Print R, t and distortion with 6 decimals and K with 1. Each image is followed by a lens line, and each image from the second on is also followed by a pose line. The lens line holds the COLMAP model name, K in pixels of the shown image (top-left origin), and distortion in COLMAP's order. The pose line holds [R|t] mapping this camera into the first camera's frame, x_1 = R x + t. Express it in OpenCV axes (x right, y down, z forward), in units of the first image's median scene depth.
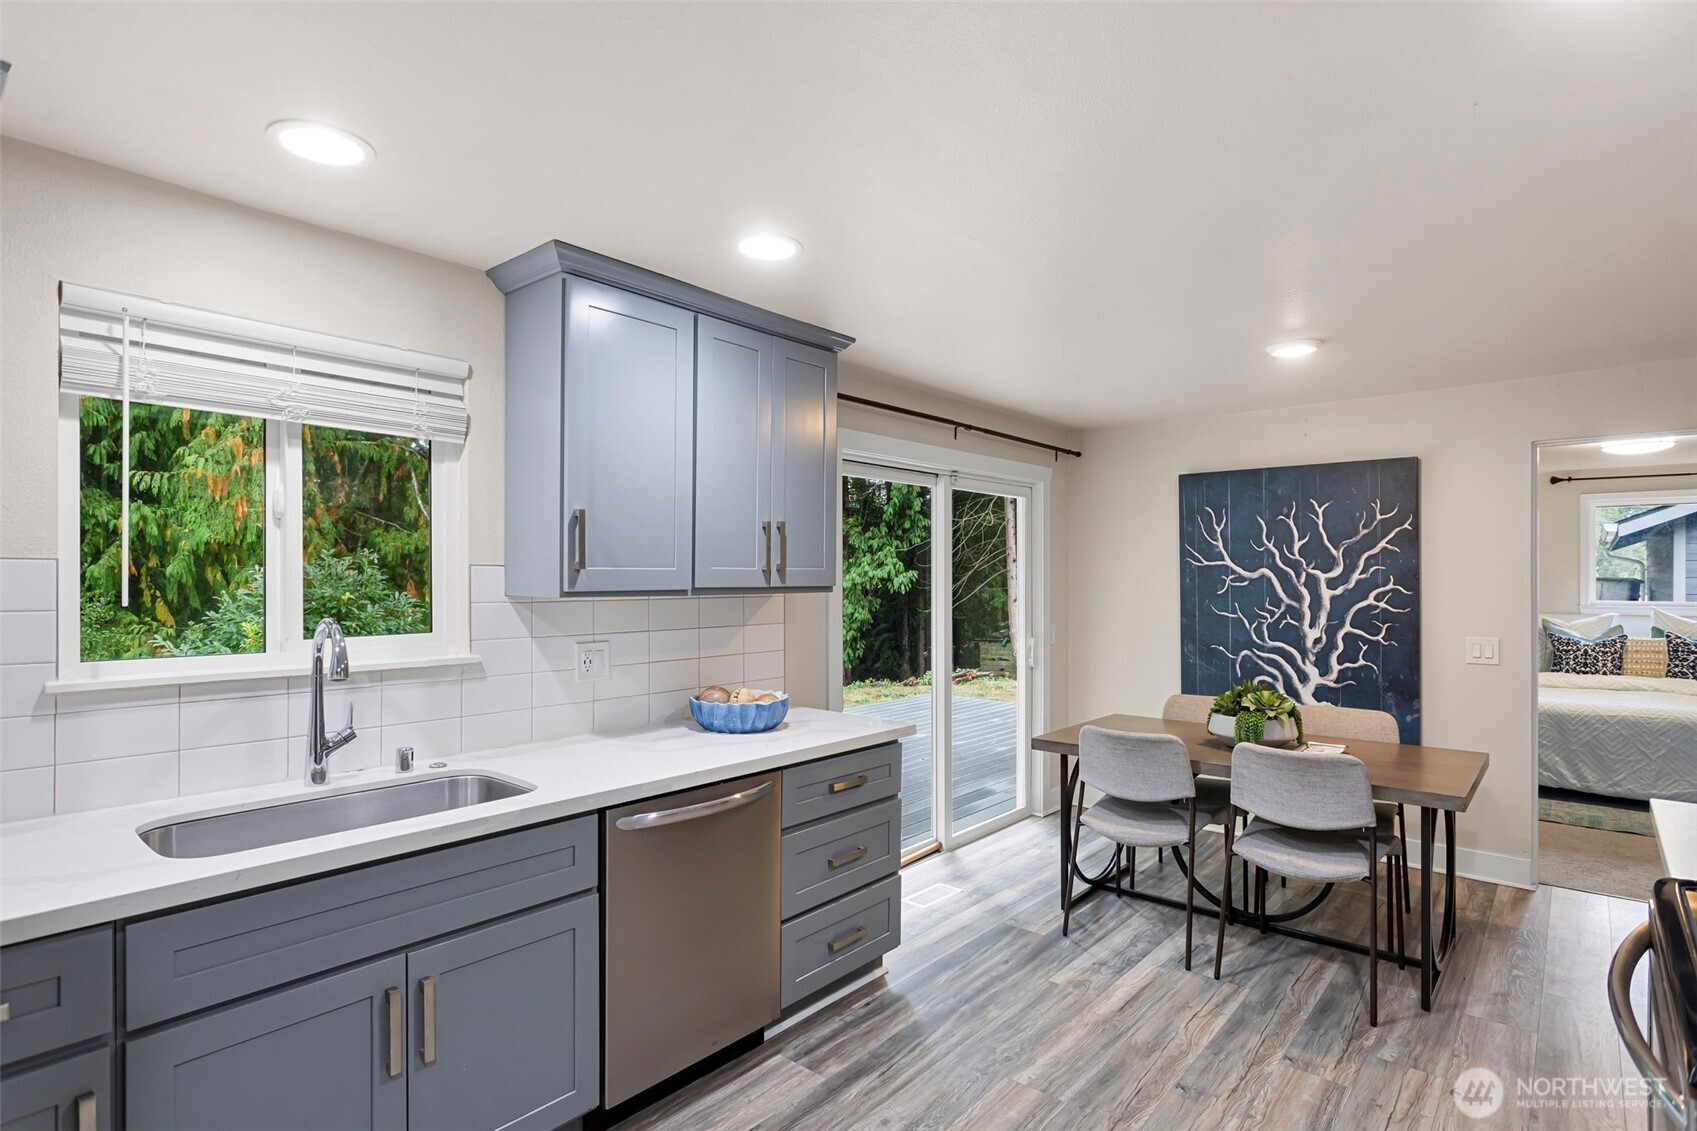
lens RADIAL K [[855.2, 0, 854.2], [0, 855.2, 574.6], [0, 0, 1]] dist [-0.005483, 0.000806]
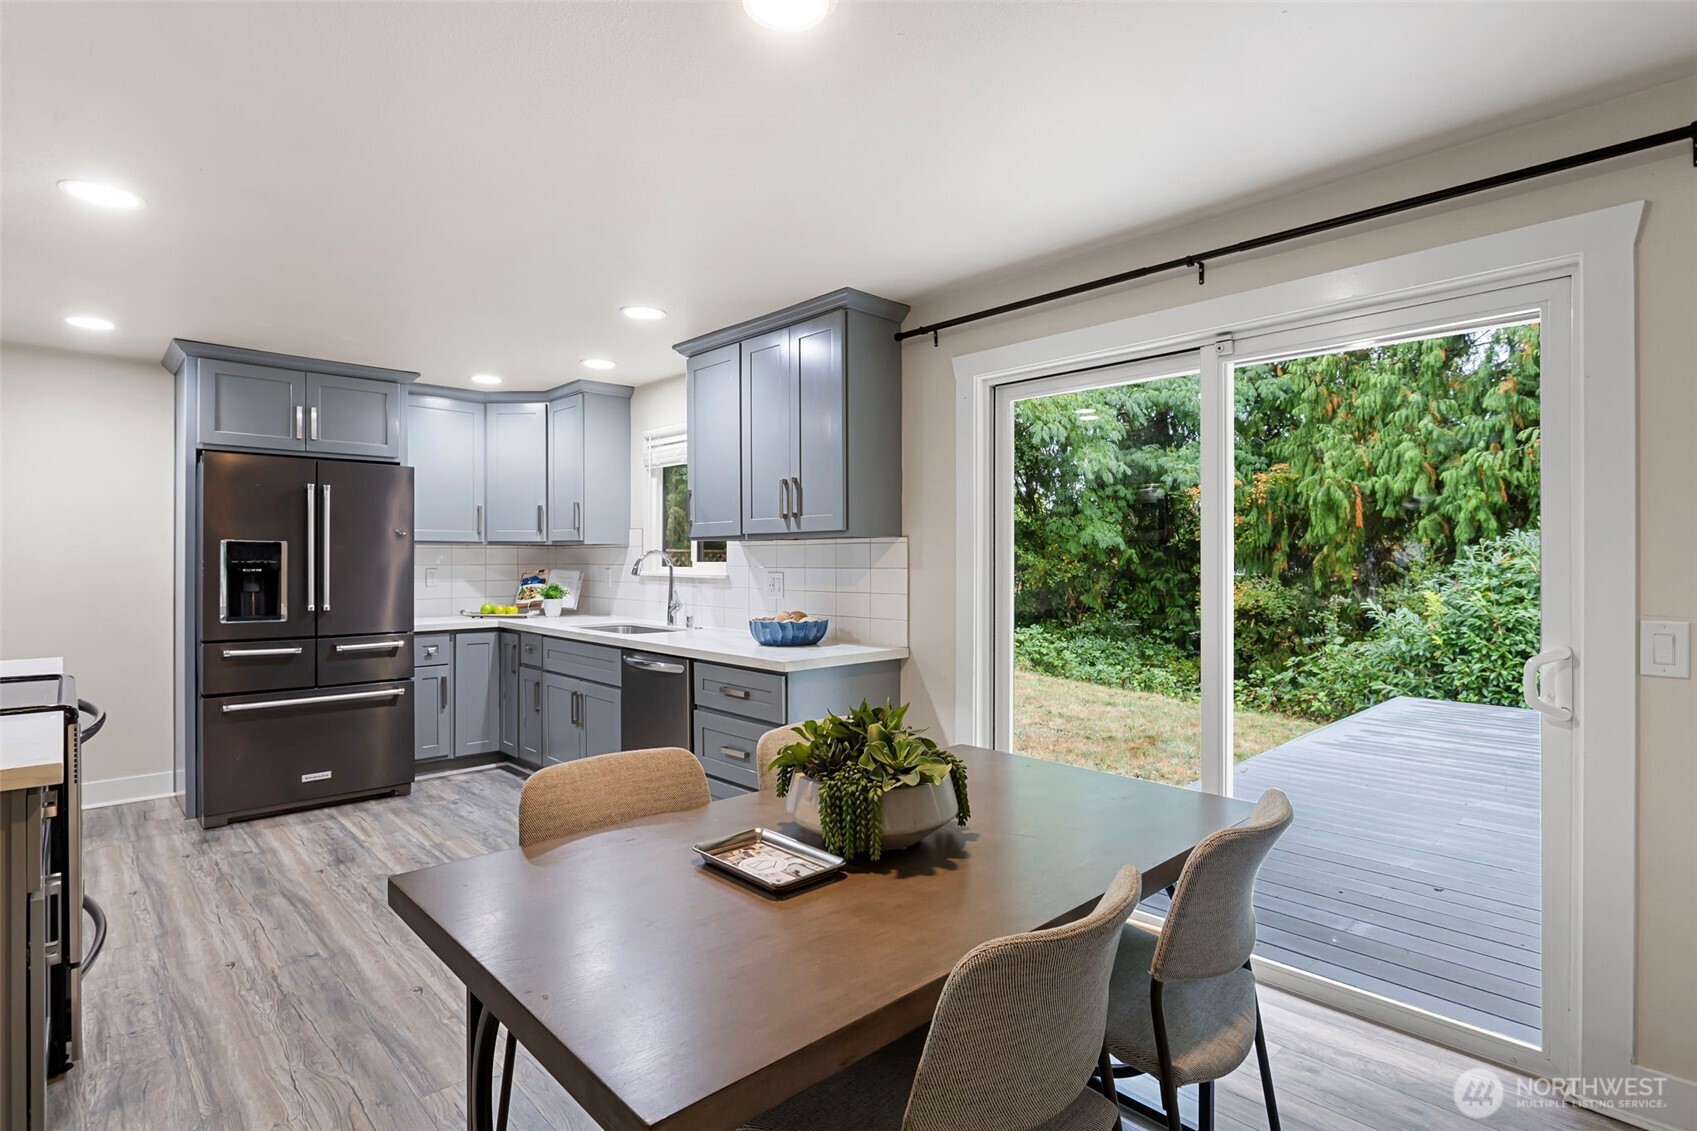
lens RADIAL K [[842.5, 0, 853.7], [0, 842.5, 564.7], [0, 0, 1]] dist [-0.003465, -0.000211]
pose [[-0.105189, 0.003744, -0.994445, 0.723724], [0.001448, 0.999992, 0.003612, 0.037712], [0.994451, -0.001060, -0.105193, 0.806680]]
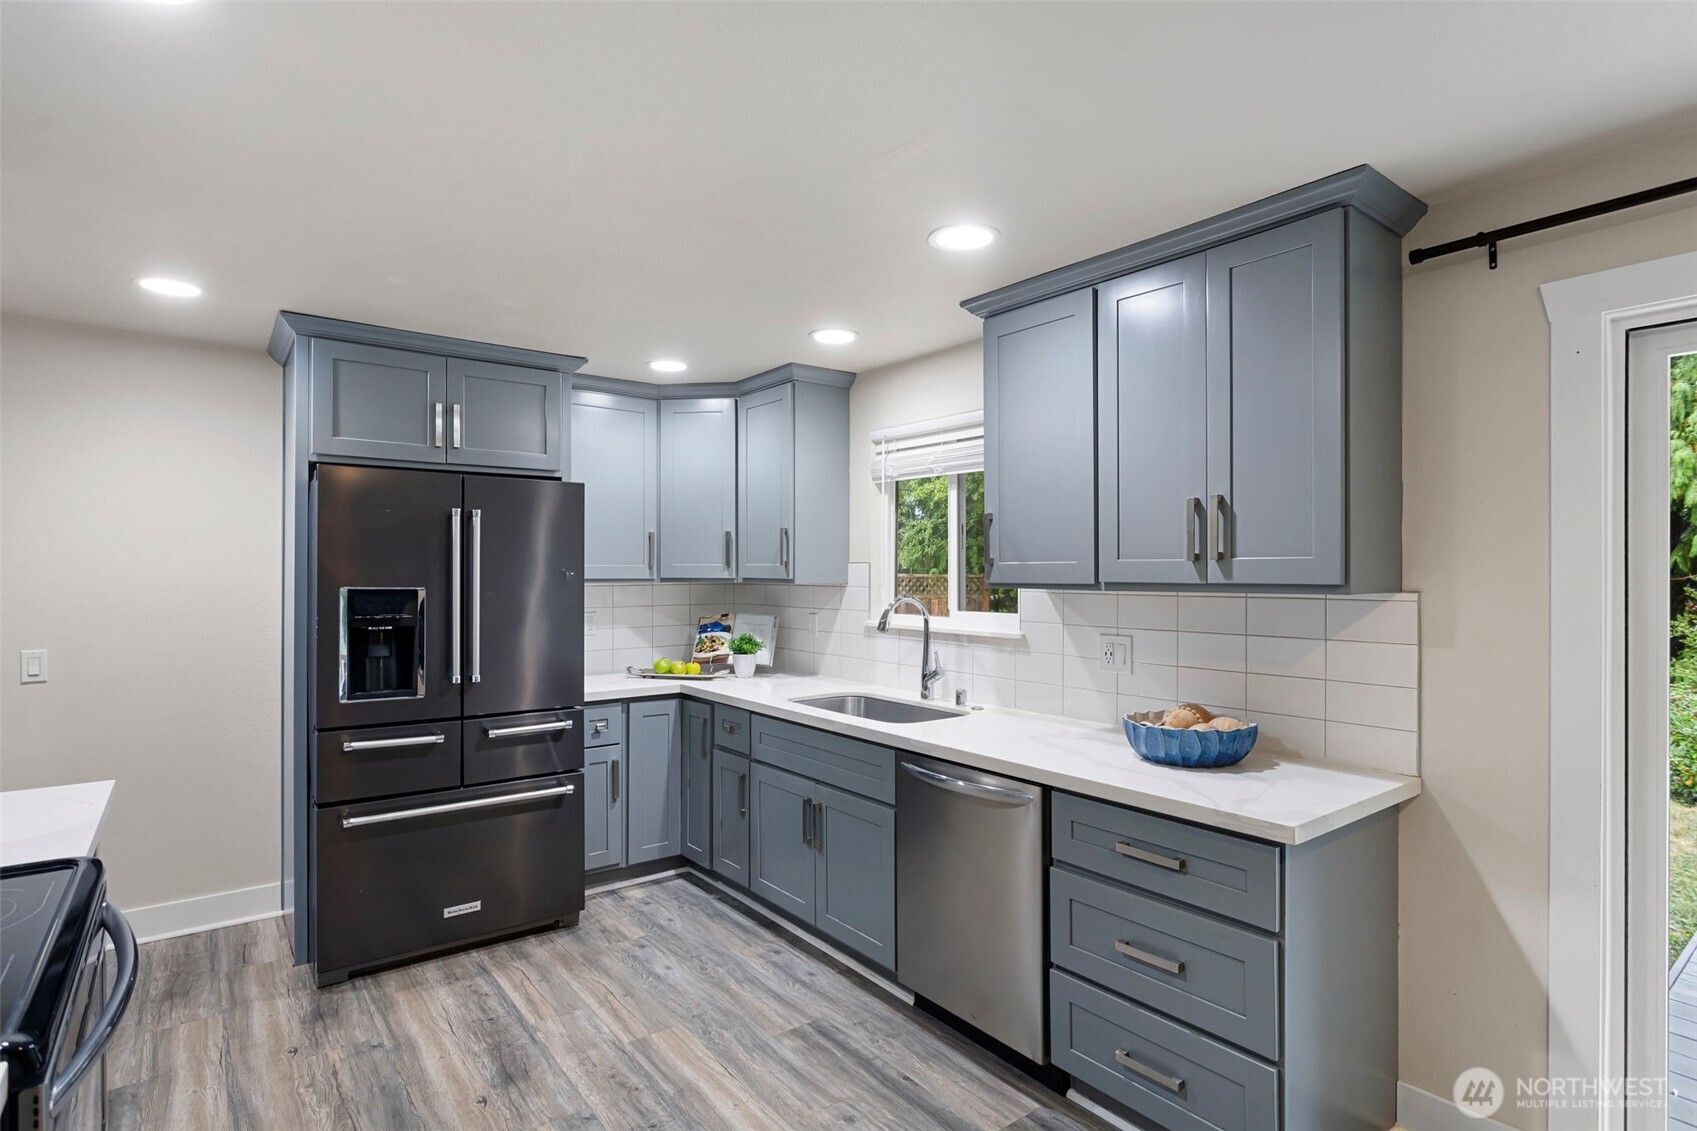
lens RADIAL K [[855.2, 0, 854.2], [0, 855.2, 574.6], [0, 0, 1]] dist [-0.005483, 0.000806]
pose [[-0.201676, 0.000705, -0.979452, 0.466991], [0.001188, 0.999999, 0.000476, 0.004004], [0.979452, -0.001067, -0.201676, 0.561547]]
